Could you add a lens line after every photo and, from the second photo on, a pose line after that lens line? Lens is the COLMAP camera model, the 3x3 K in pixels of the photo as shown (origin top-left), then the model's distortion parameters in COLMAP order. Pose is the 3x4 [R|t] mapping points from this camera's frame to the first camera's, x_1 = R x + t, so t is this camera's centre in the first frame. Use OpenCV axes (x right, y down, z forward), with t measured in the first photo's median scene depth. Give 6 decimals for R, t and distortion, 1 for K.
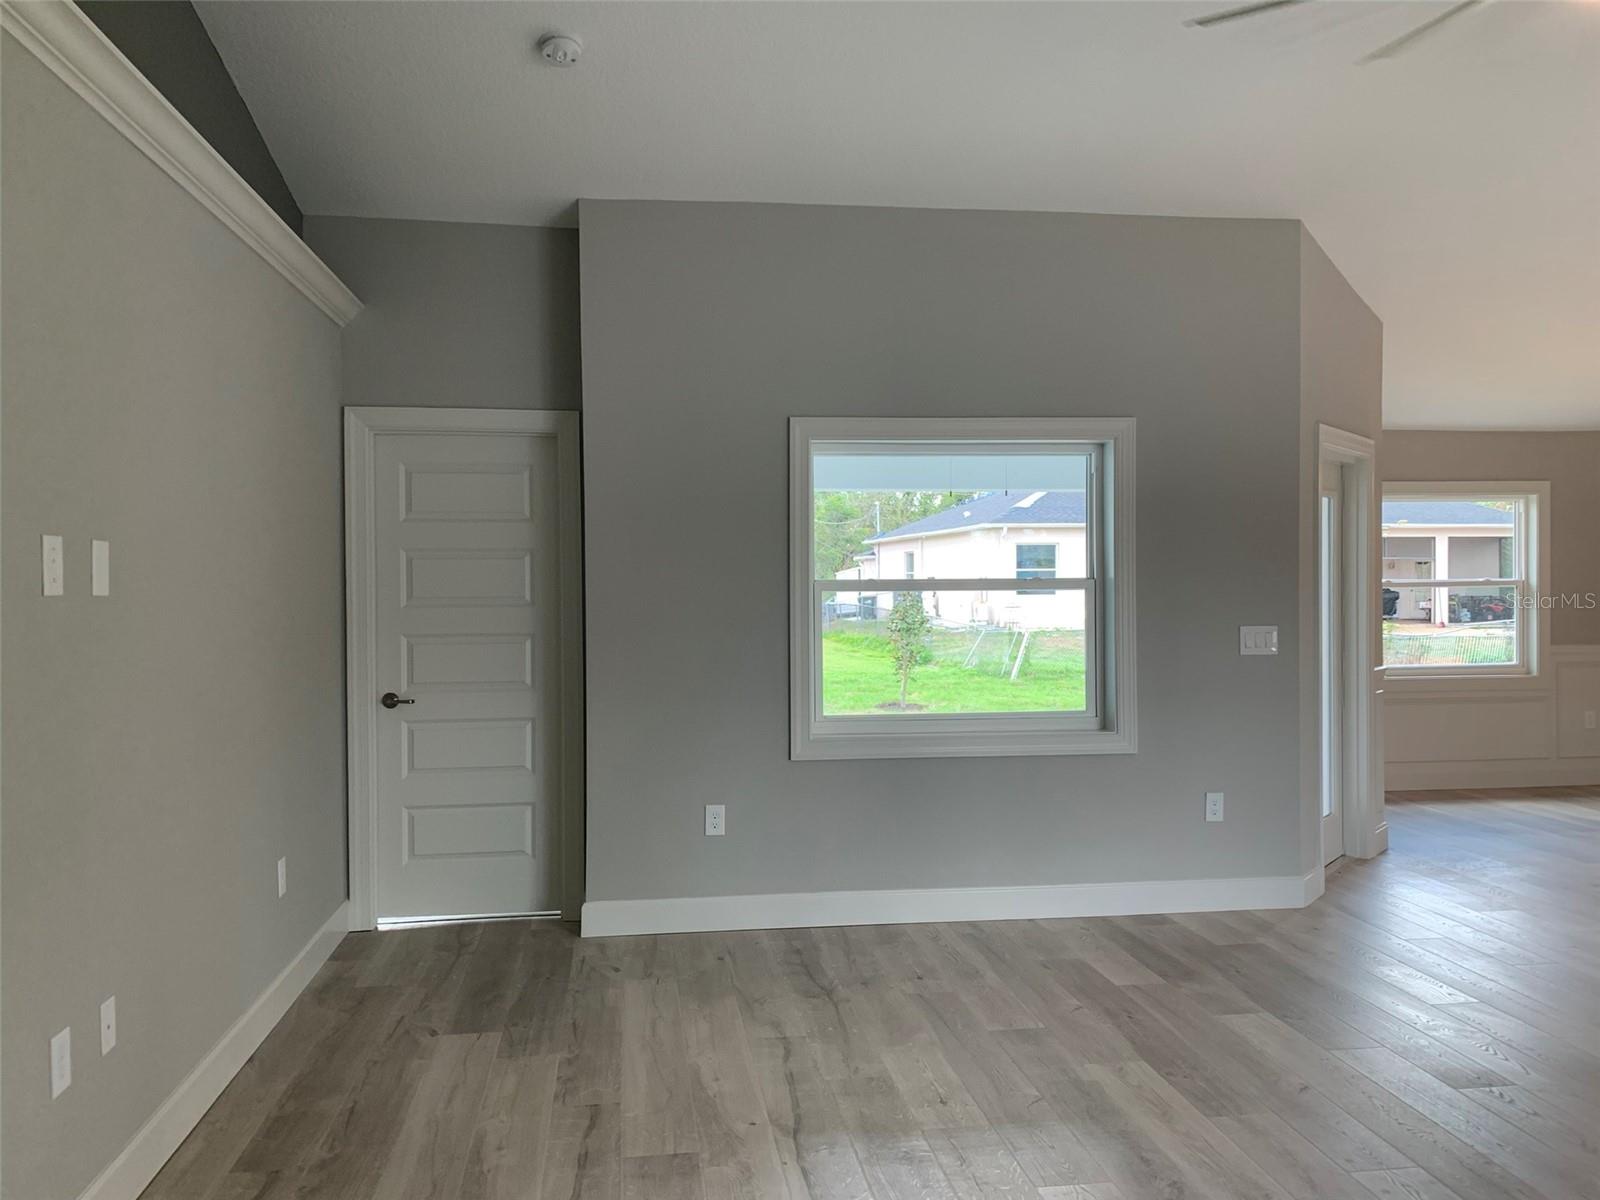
lens RADIAL K [[1233.9, 0, 792.2], [0, 1233.9, 601.6], [0, 0, 1]] dist [0.042636, -0.042587]
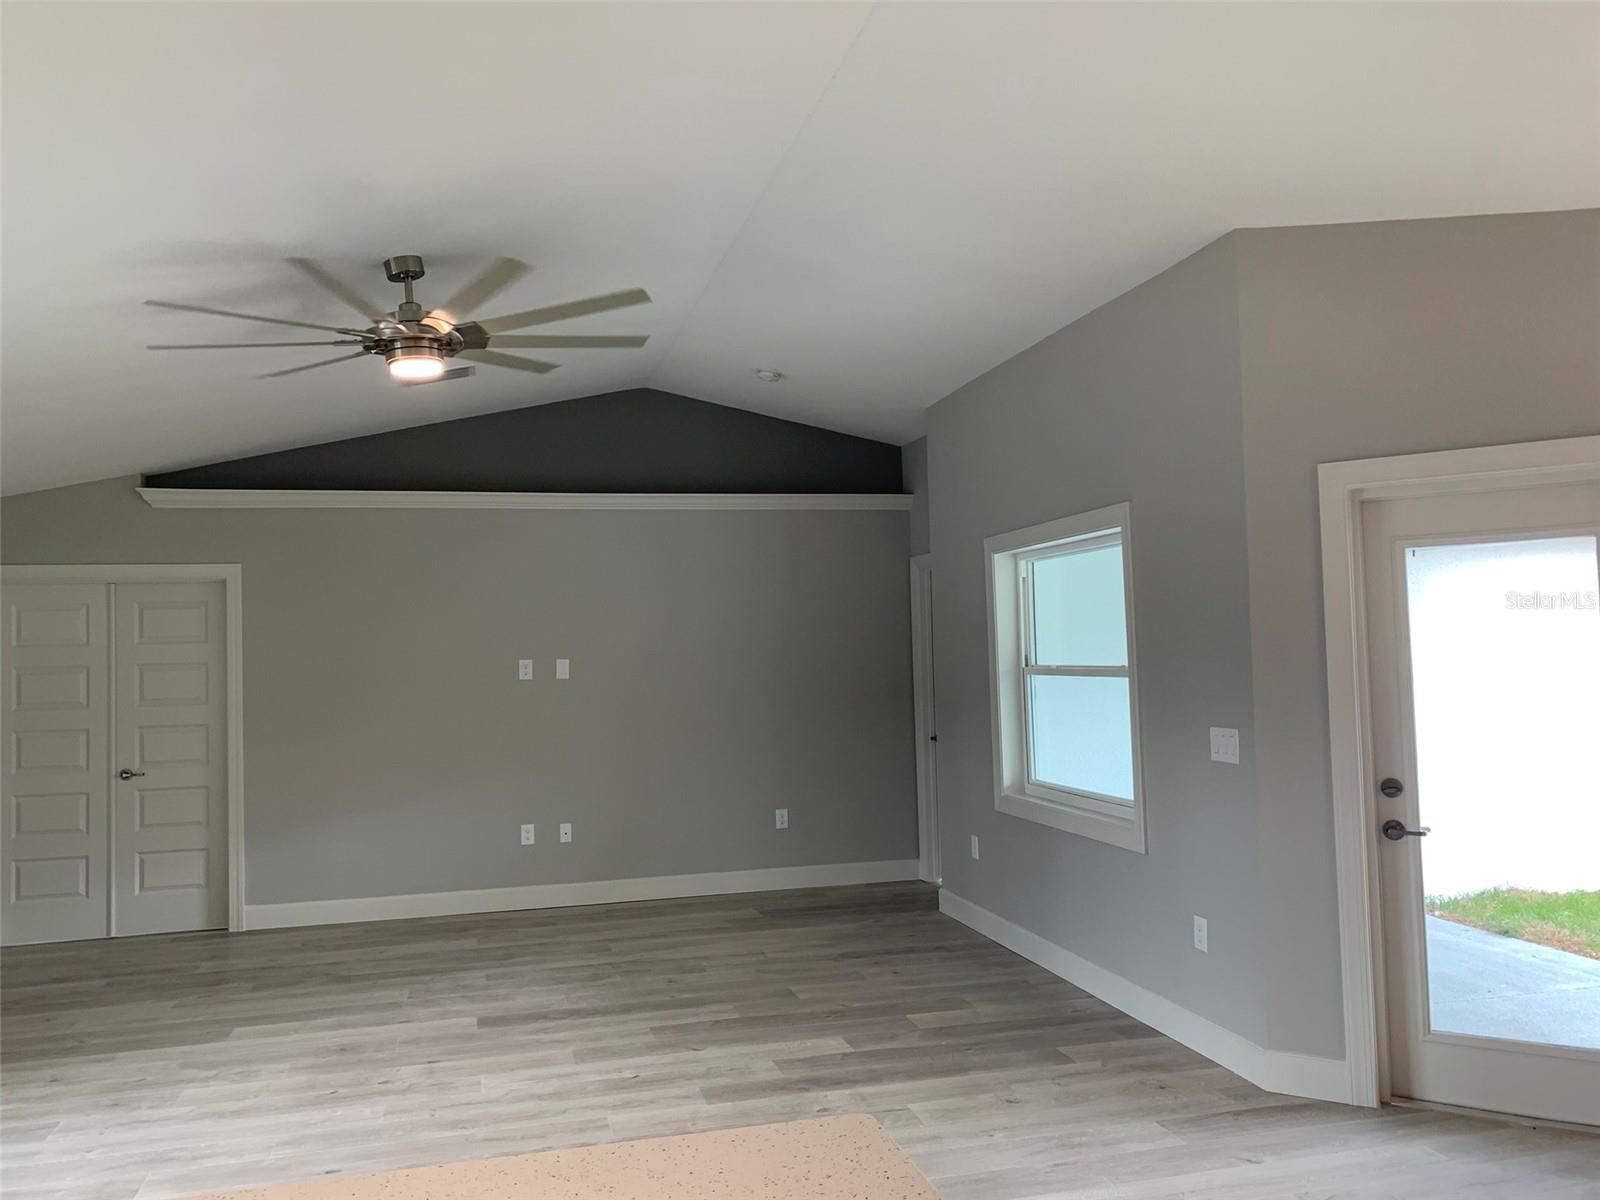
lens RADIAL K [[1233.9, 0, 794.8], [0, 1233.9, 604.5], [0, 0, 1]] dist [0.042636, -0.042587]
pose [[0.111819, -0.034949, -0.993114, 1.438498], [0.006485, 0.999386, -0.034439, -0.044005], [0.993707, -0.002589, 0.111977, 0.759526]]
